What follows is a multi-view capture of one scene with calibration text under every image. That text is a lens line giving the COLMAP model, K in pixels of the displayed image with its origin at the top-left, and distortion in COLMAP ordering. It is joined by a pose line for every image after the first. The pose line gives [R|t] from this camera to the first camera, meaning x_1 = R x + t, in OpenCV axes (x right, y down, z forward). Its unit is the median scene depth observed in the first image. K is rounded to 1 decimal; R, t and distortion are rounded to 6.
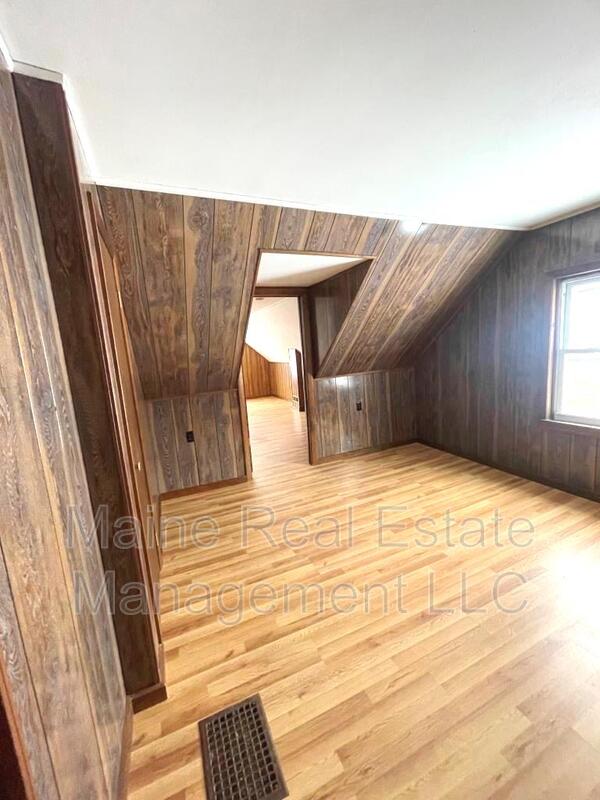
lens RADIAL K [[322.8, 0, 298.4], [0, 322.8, 398.1], [0, 0, 1]] dist [0.002799, 0.000358]
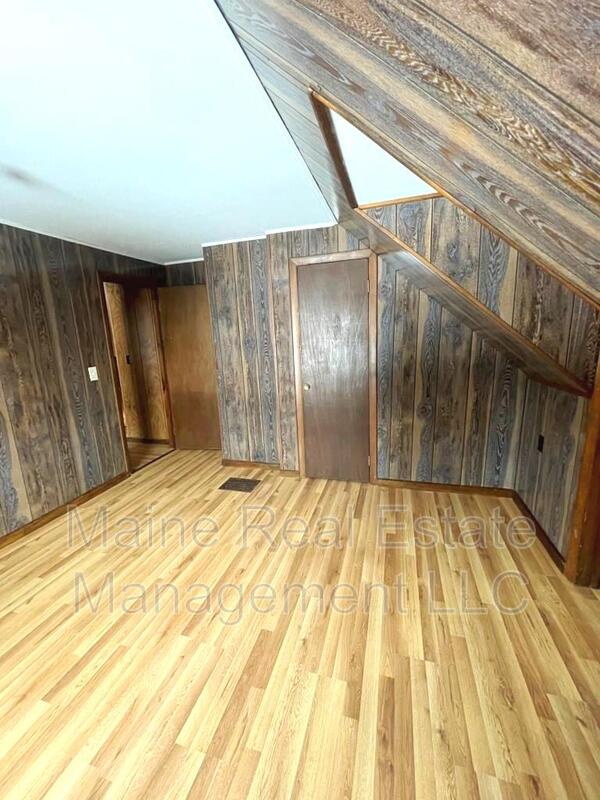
lens RADIAL K [[322.8, 0, 299.1], [0, 322.8, 401.5], [0, 0, 1]] dist [0.002799, 0.000358]
pose [[-0.639883, 0.250324, -0.726558, 0.662403], [-0.037576, 0.934136, 0.354935, -0.266939], [0.767553, 0.254418, -0.588332, 1.440449]]
